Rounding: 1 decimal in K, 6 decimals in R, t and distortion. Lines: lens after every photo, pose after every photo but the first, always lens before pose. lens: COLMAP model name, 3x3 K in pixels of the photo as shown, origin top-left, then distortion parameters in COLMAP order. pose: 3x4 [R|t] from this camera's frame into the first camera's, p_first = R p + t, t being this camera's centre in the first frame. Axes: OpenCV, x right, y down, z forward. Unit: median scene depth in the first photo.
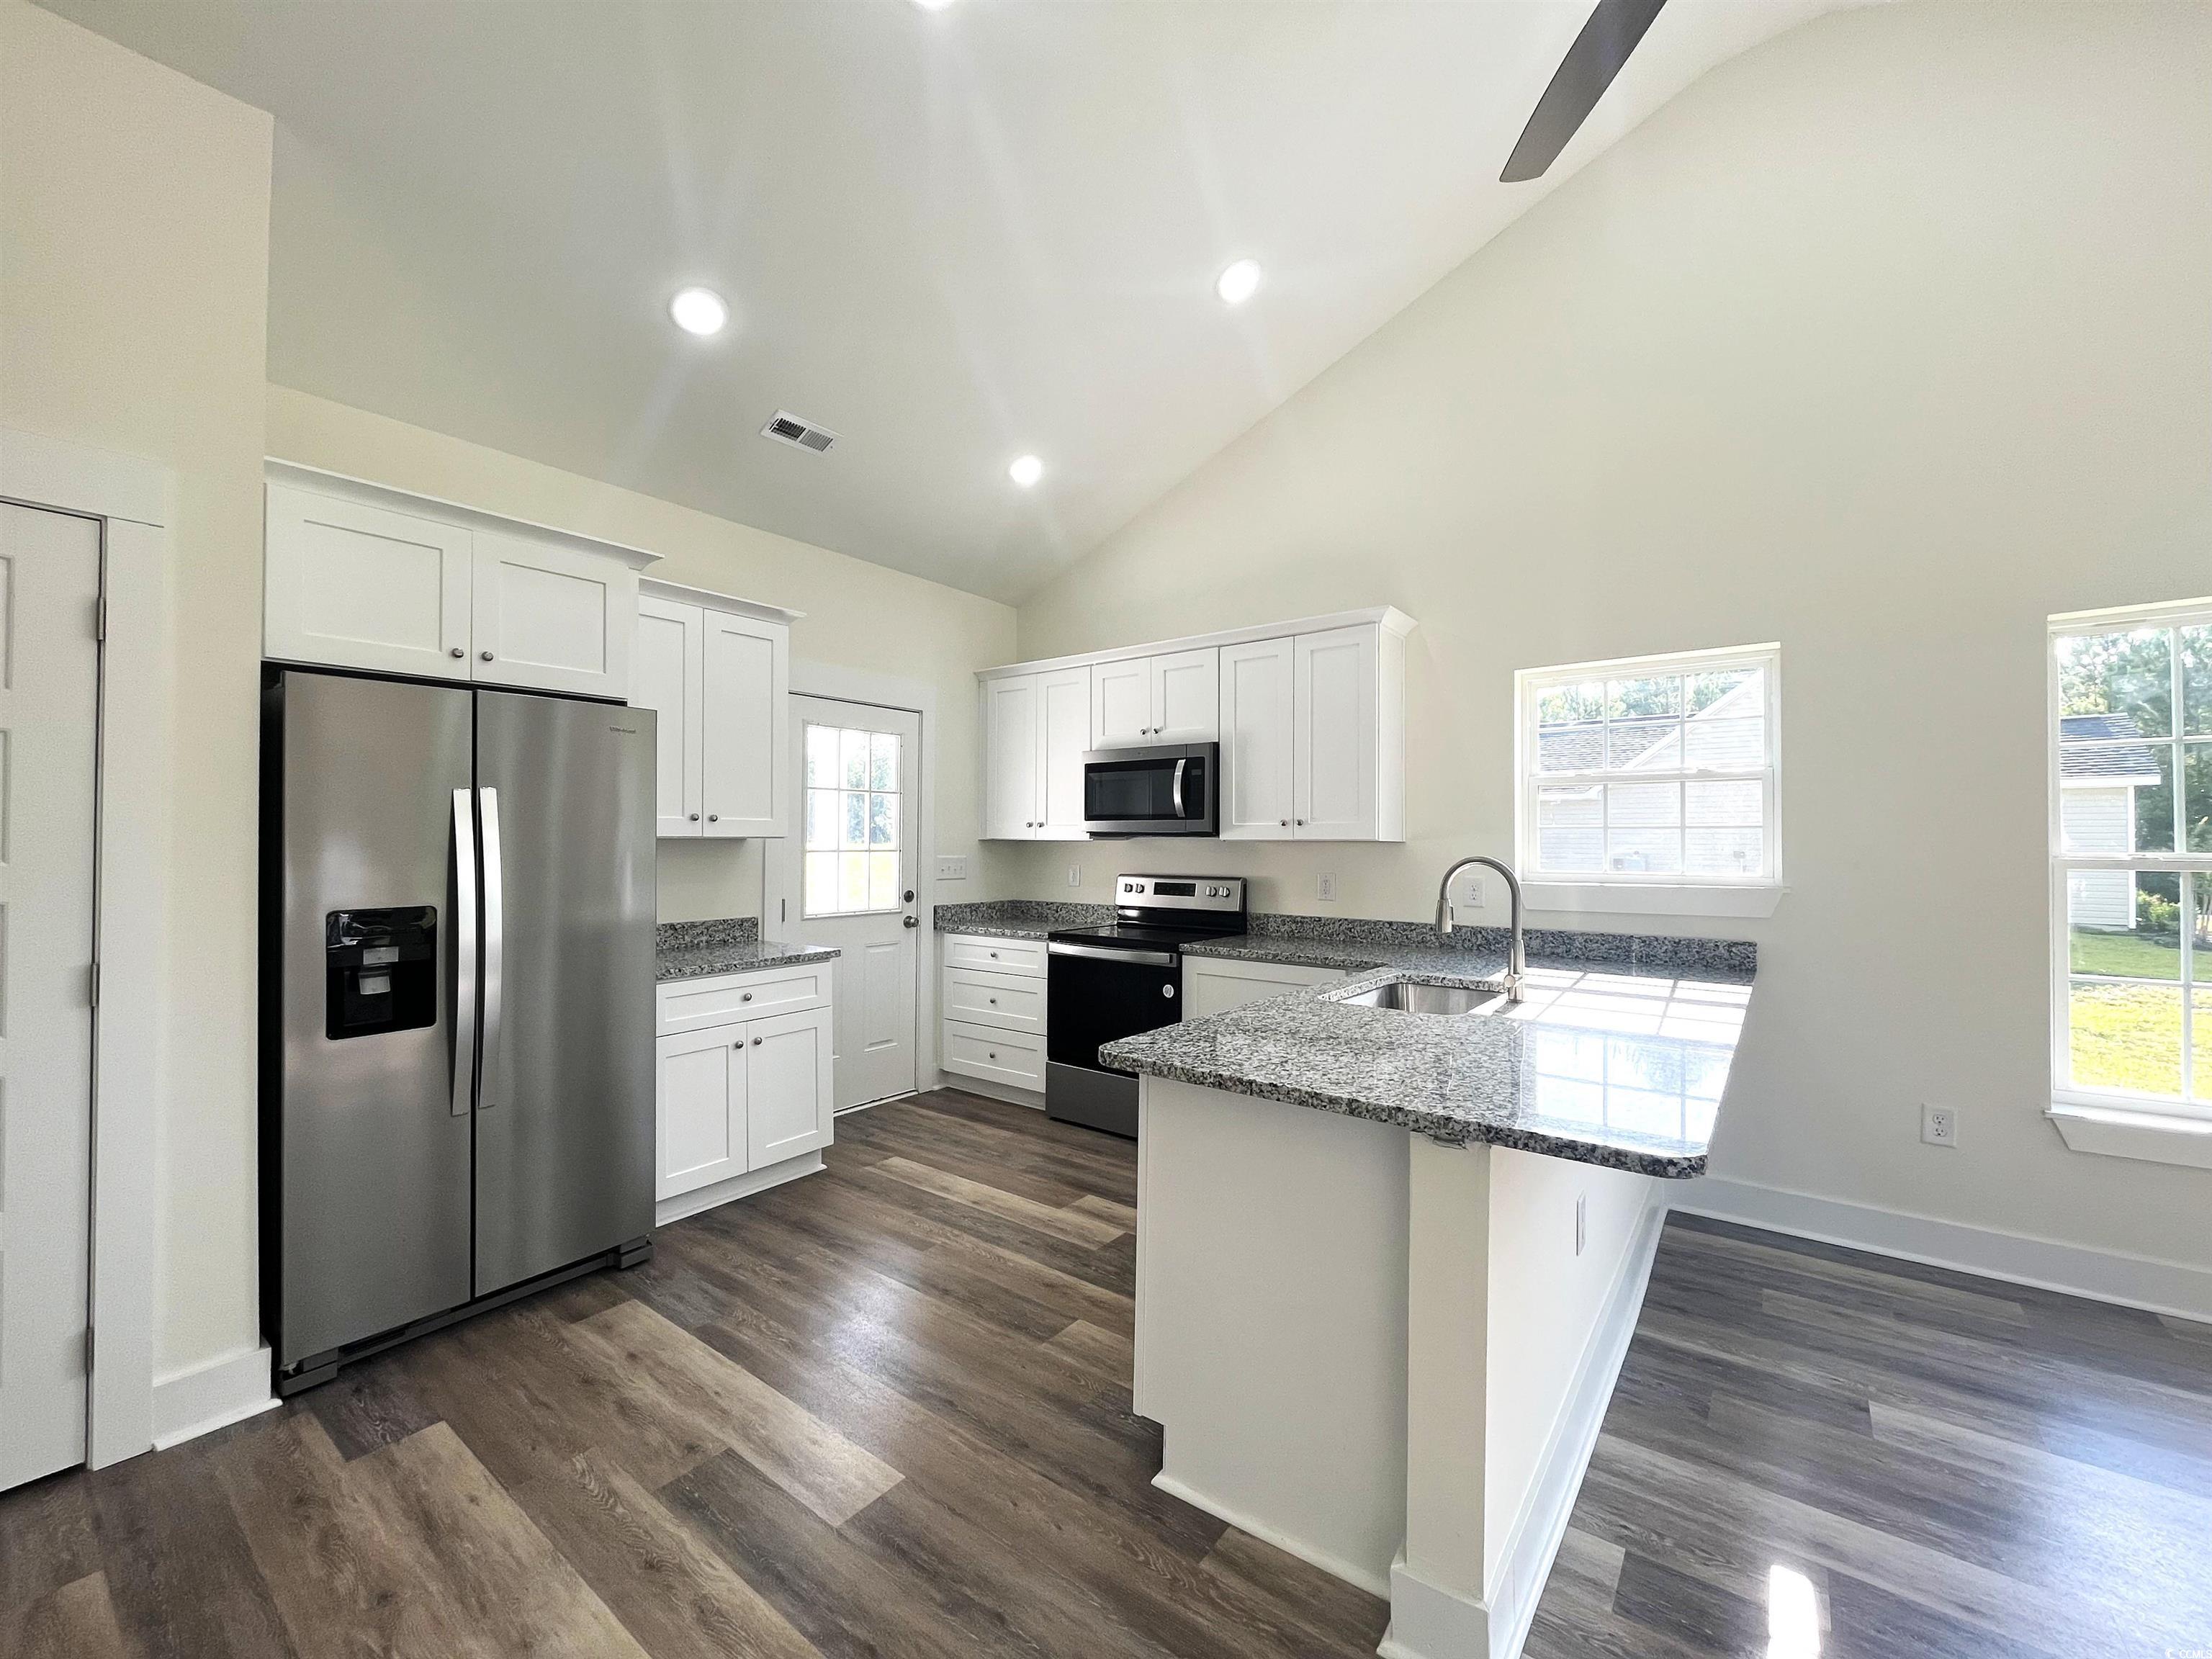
lens RADIAL K [[892.6, 0, 1106.3], [0, 892.6, 830.2], [0, 0, 1]] dist [-0.001132, -0.001232]
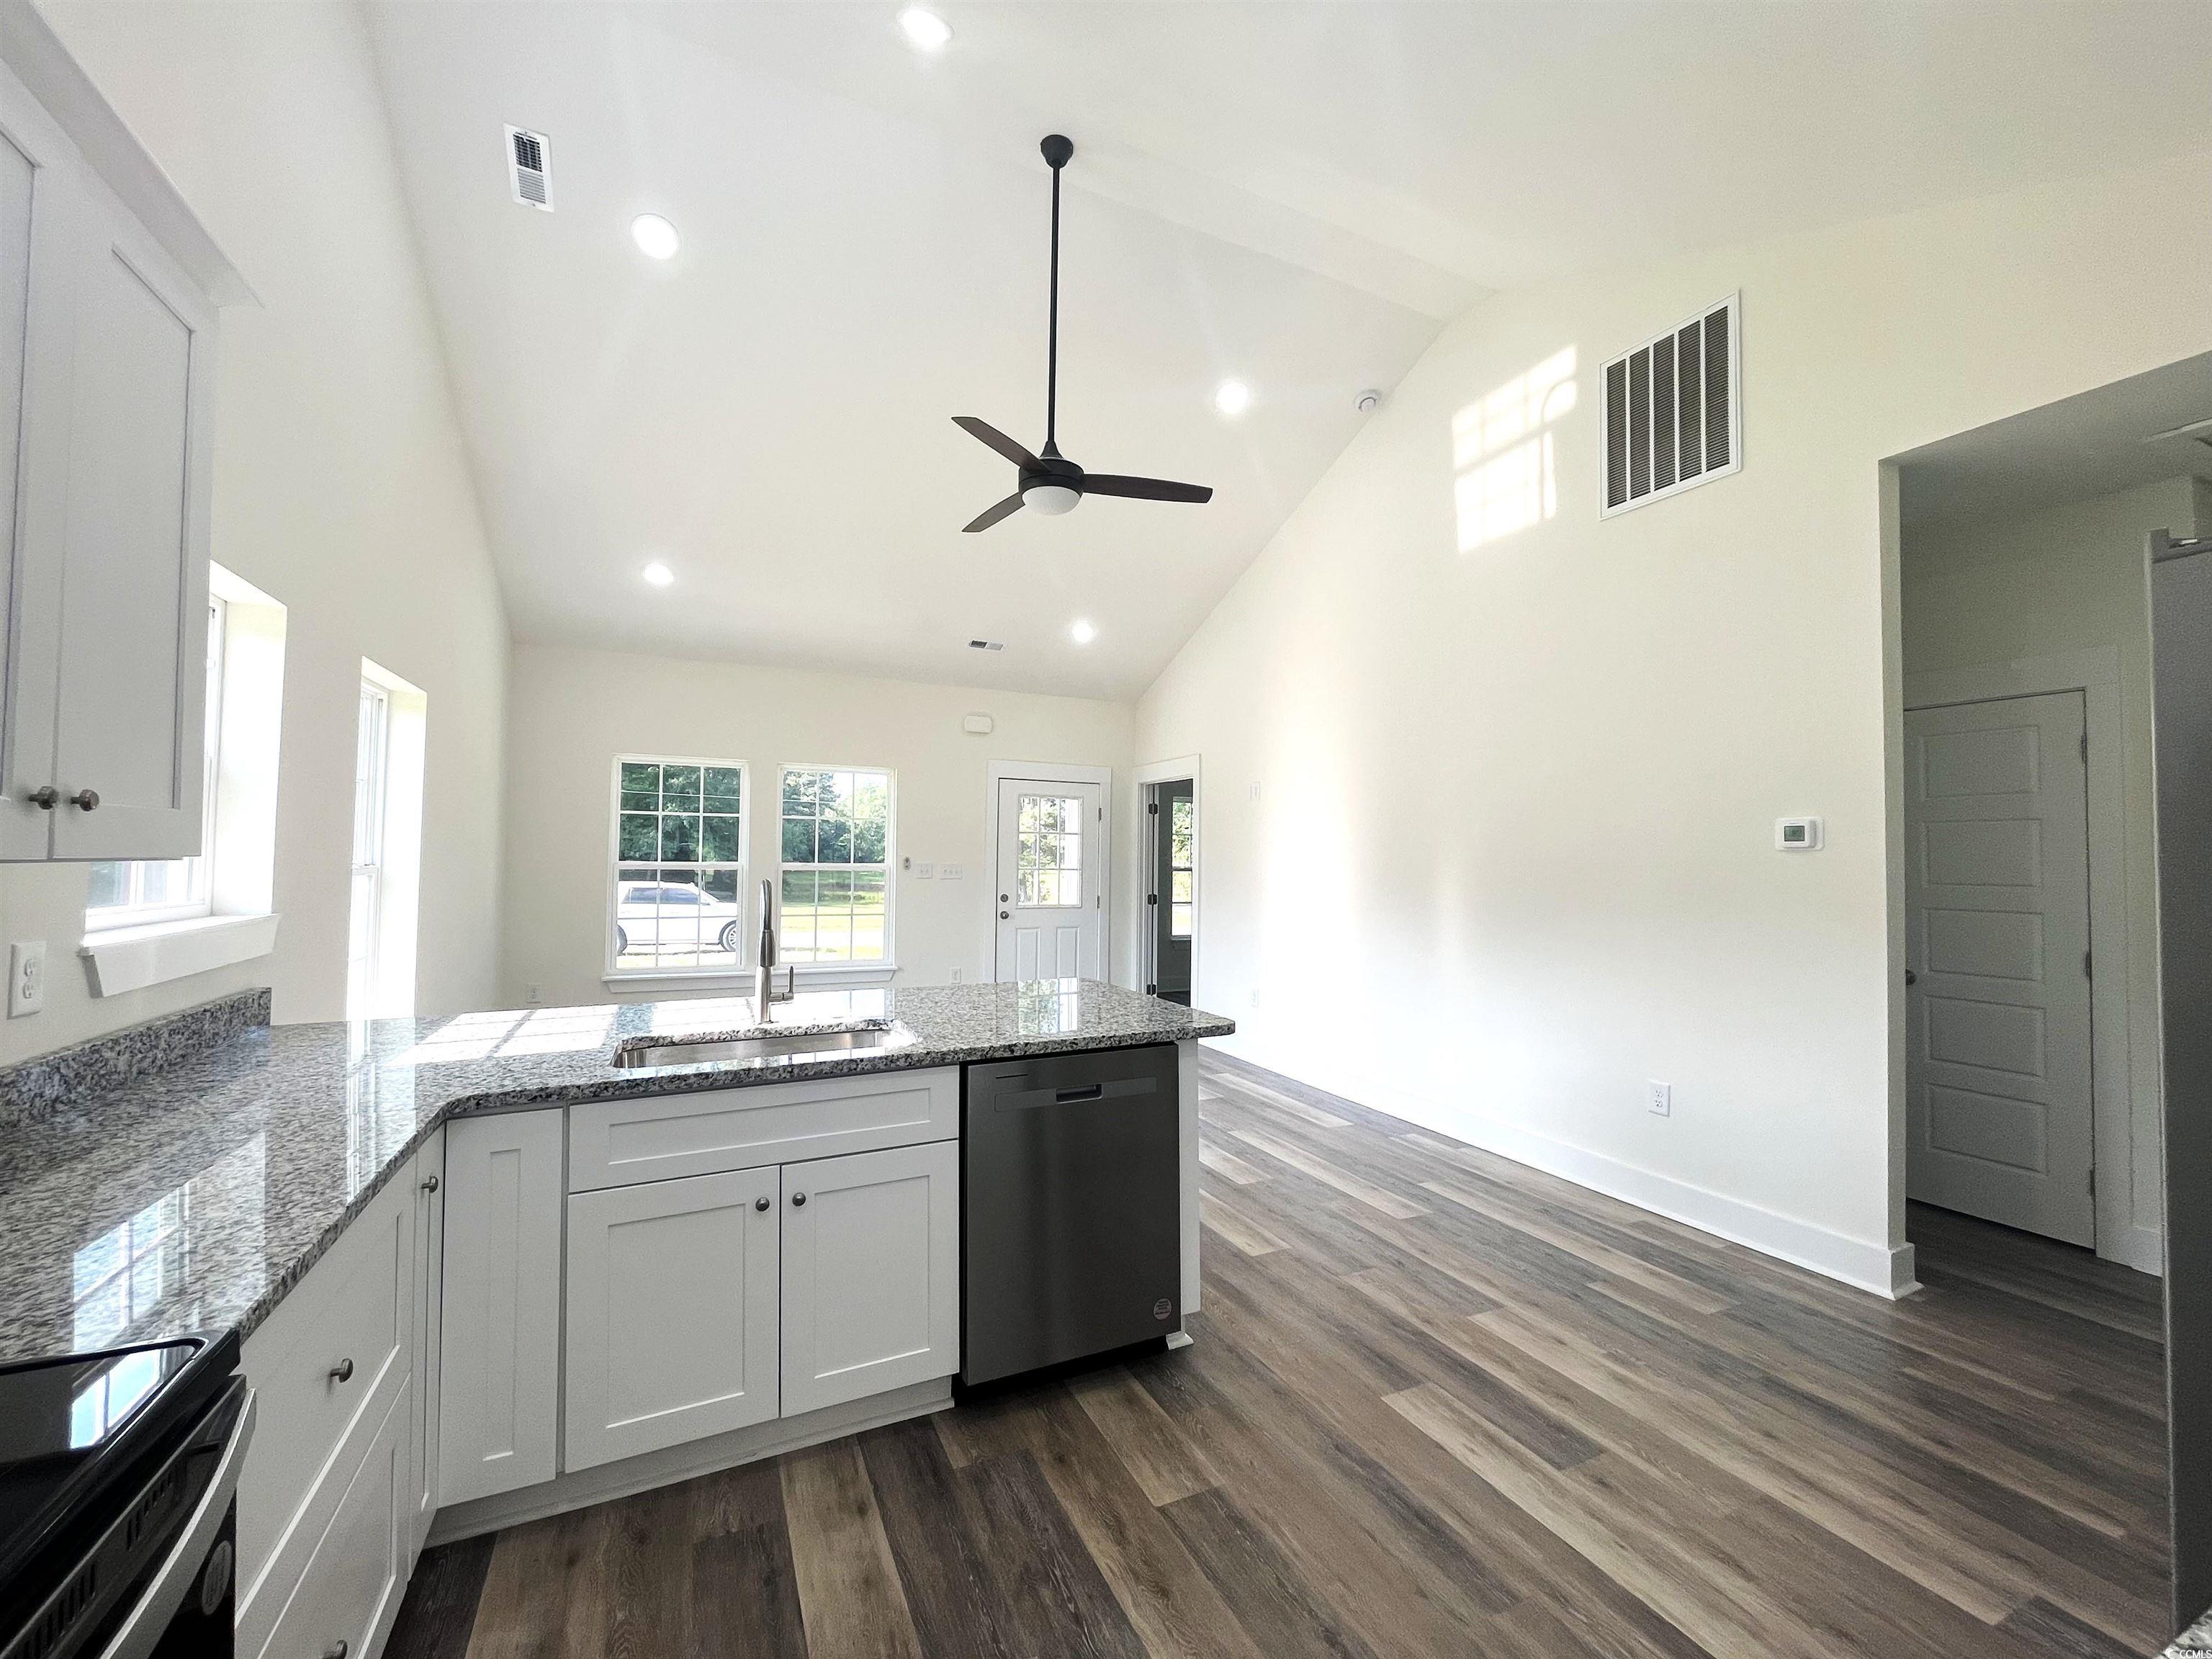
lens RADIAL K [[892.6, 0, 1106.1], [0, 892.6, 835.9], [0, 0, 1]] dist [-0.001132, -0.001232]
pose [[-0.888339, -0.000523, 0.459188, -0.238908], [-0.018843, 0.999198, -0.035317, 0.006482], [-0.458801, -0.040026, -0.887637, 1.208643]]
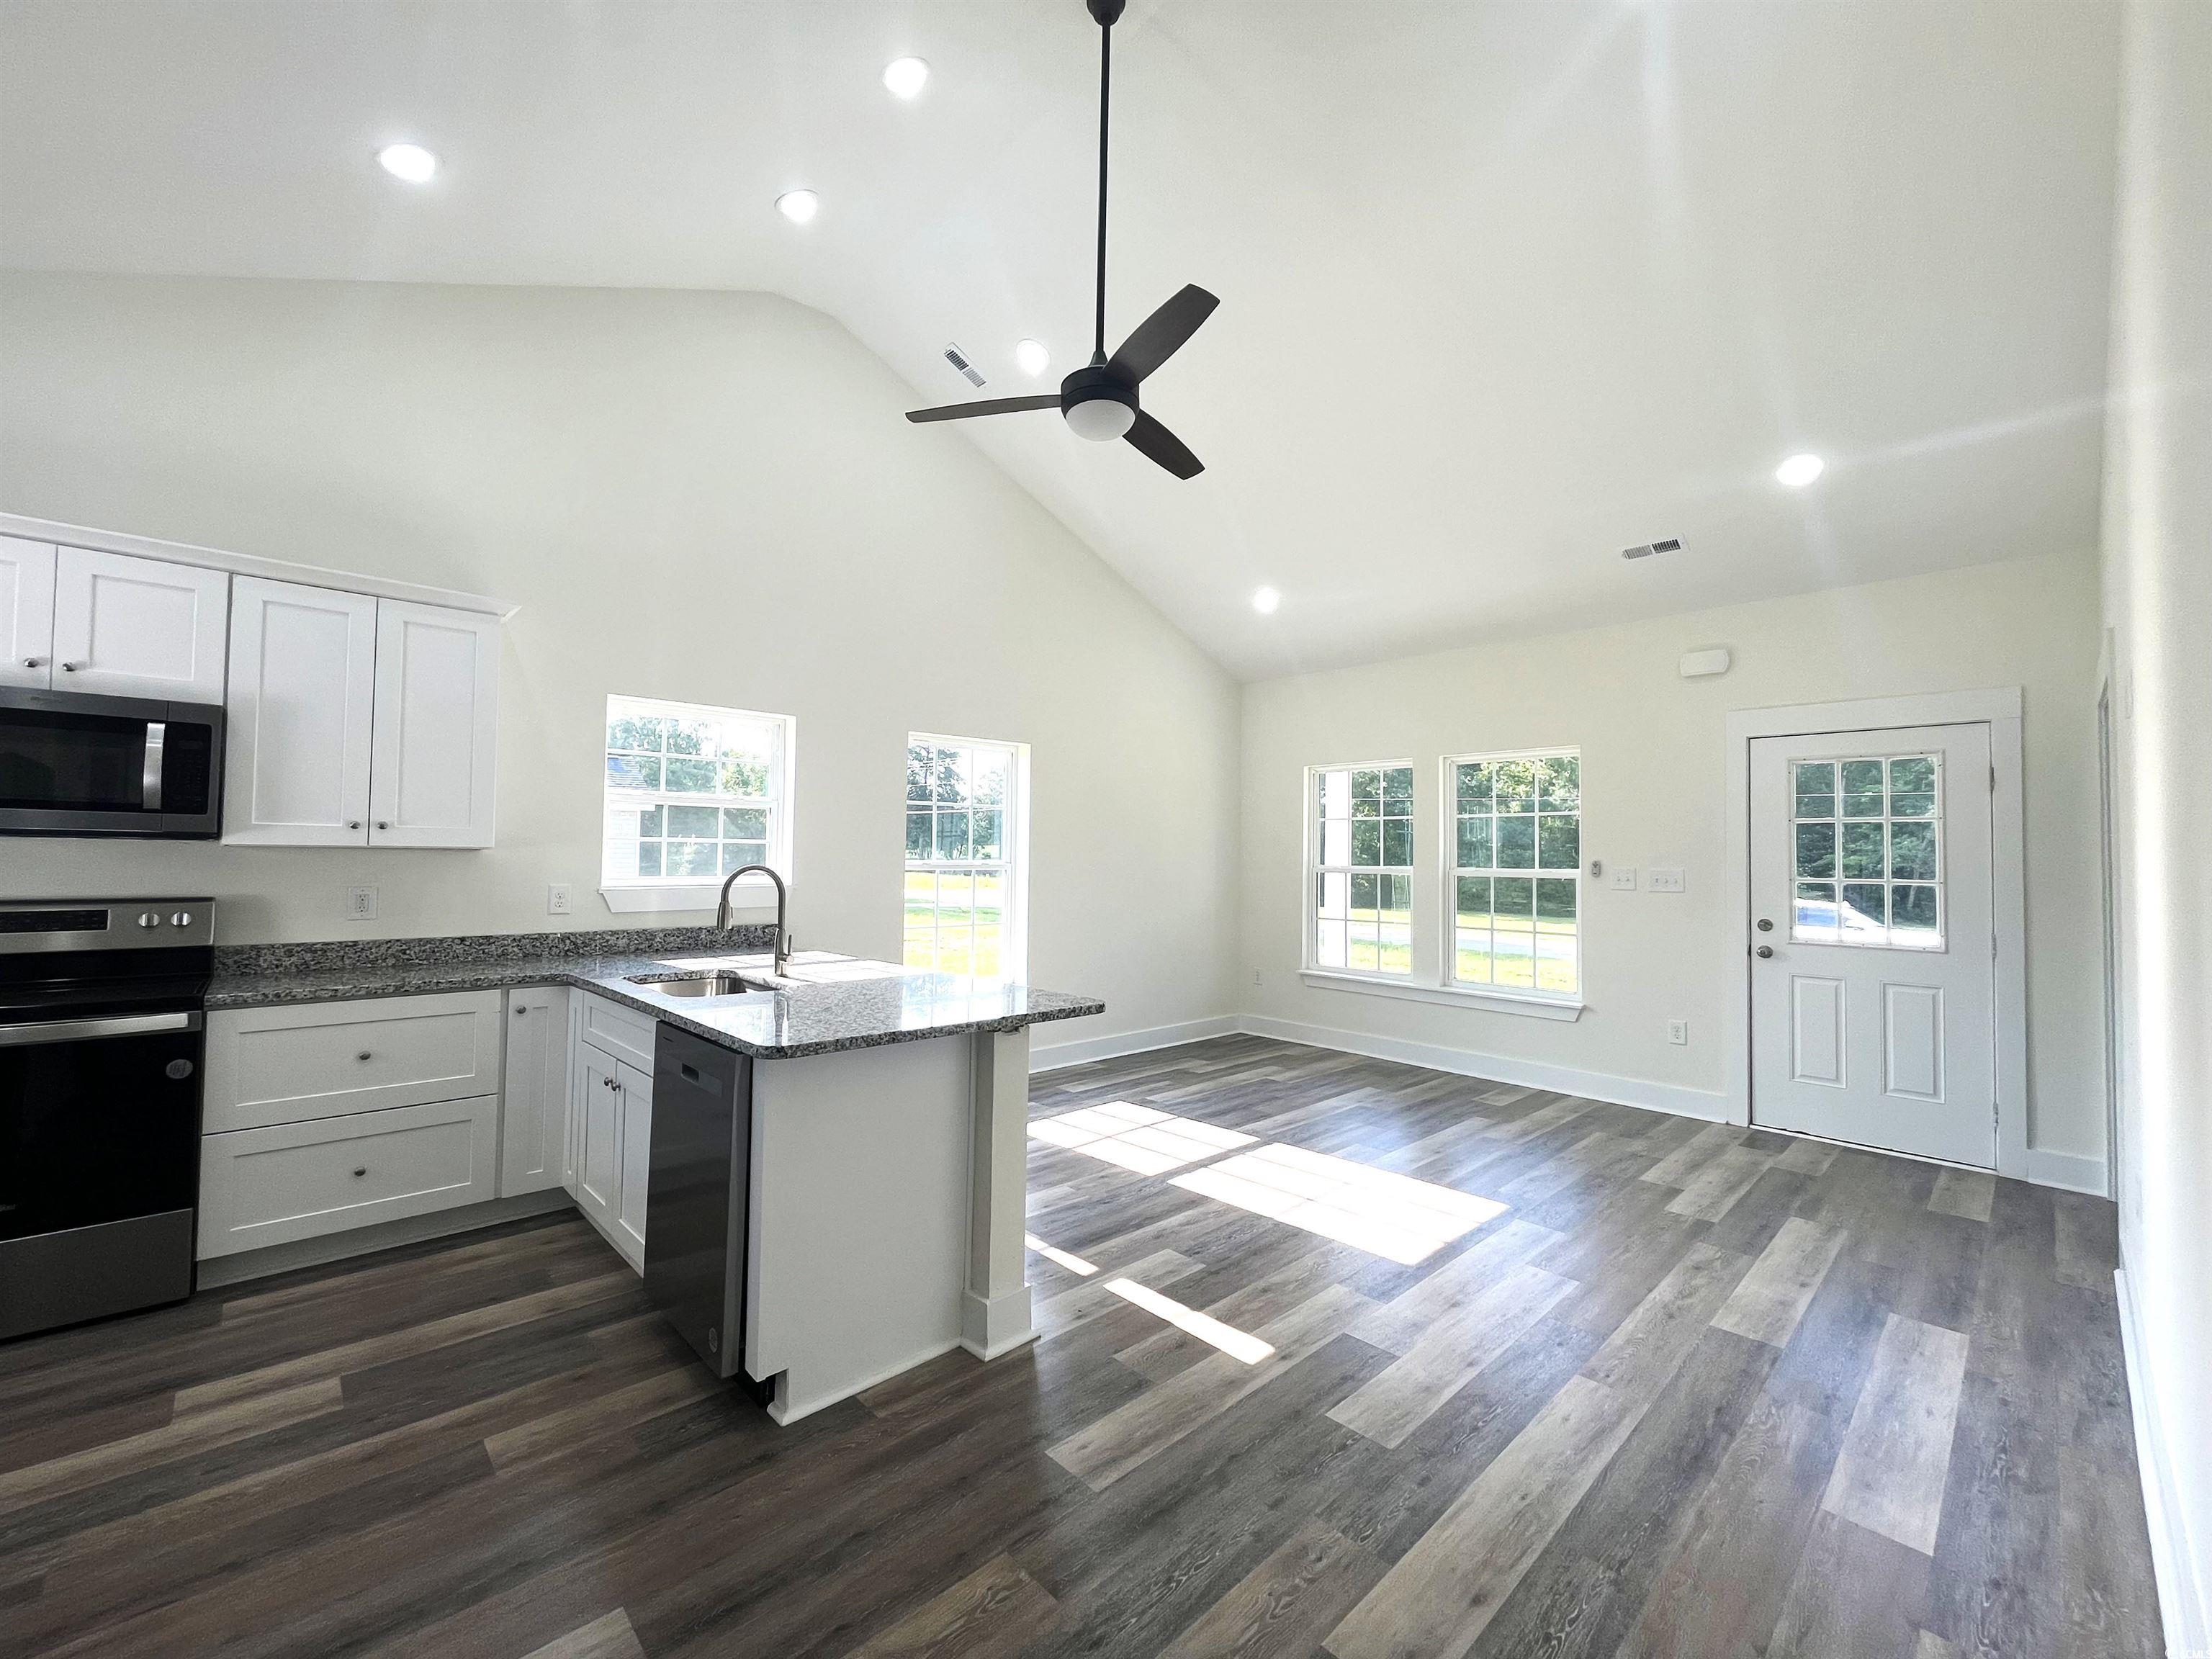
lens RADIAL K [[892.6, 0, 1105.6], [0, 892.6, 831.0], [0, 0, 1]] dist [-0.001132, -0.001232]
pose [[0.162529, 0.029773, 0.986255, -0.532800], [-0.024774, 0.999353, -0.026086, 0.001324], [-0.986393, -0.020194, 0.163161, 0.226291]]
